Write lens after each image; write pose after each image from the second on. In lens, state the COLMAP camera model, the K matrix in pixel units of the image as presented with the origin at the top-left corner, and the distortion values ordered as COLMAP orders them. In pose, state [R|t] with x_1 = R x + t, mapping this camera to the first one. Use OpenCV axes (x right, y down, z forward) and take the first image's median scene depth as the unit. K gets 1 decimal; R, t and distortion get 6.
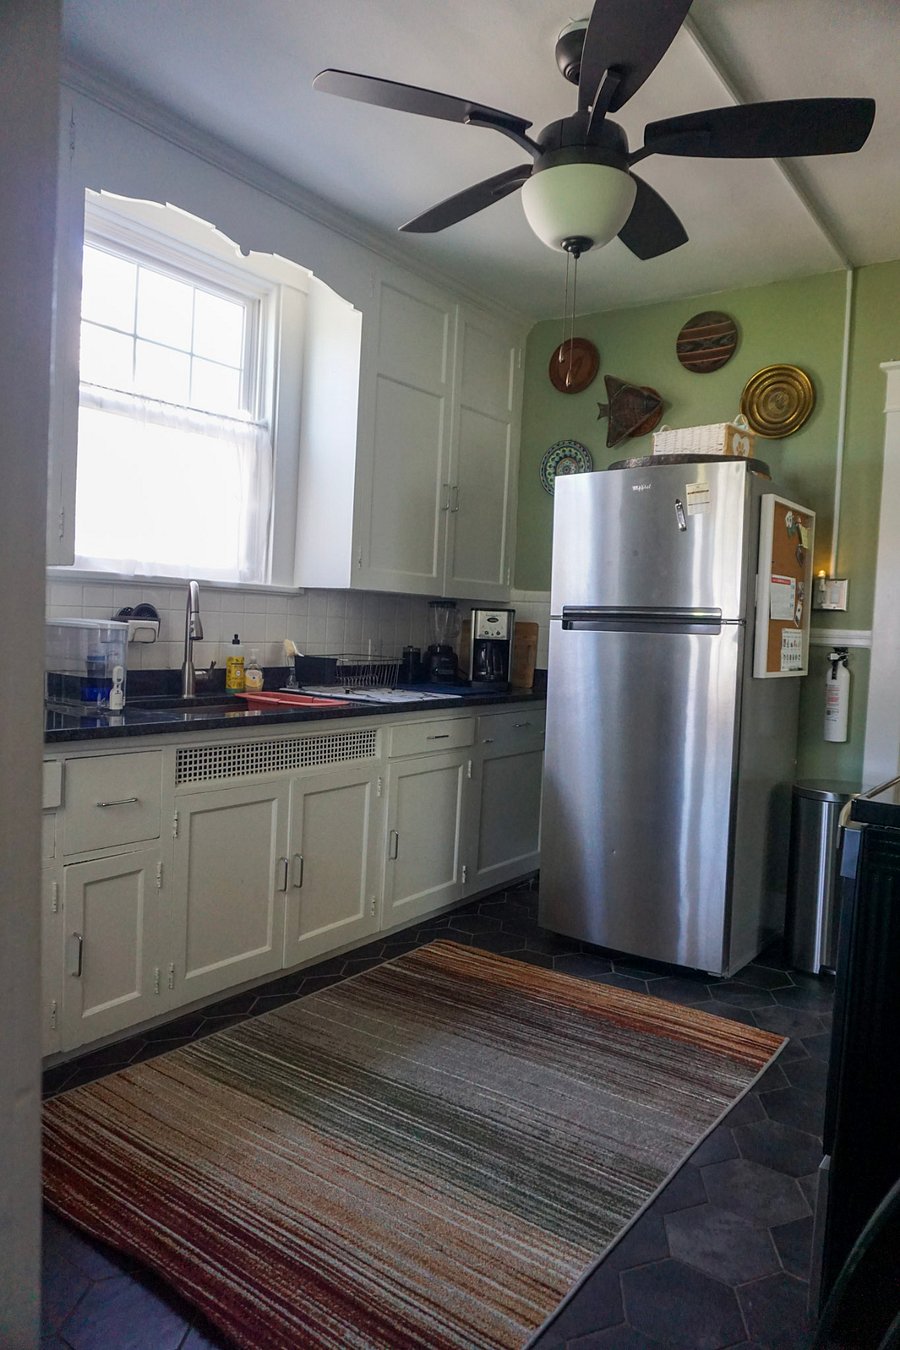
lens RADIAL K [[914.8, 0, 450.2], [0, 914.8, 672.0], [0, 0, 1]] dist [-0.040542, 0.035523]
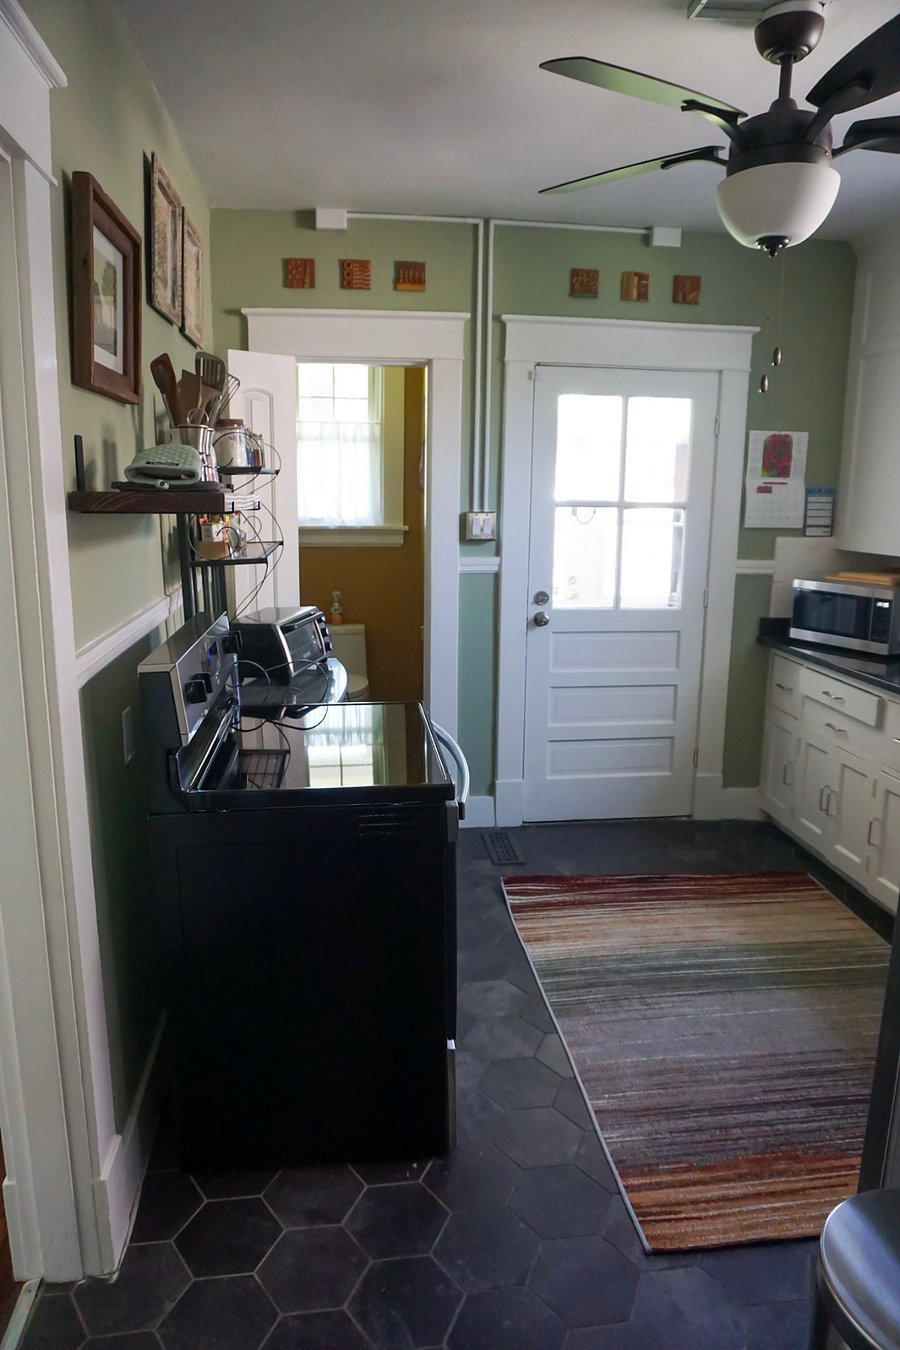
lens RADIAL K [[914.8, 0, 452.3], [0, 914.8, 674.1], [0, 0, 1]] dist [-0.040542, 0.035523]
pose [[-0.726891, 0.089468, -0.680900, 1.060098], [-0.071292, 0.976290, 0.204389, -0.190128], [0.683042, 0.197111, -0.703279, 1.496675]]
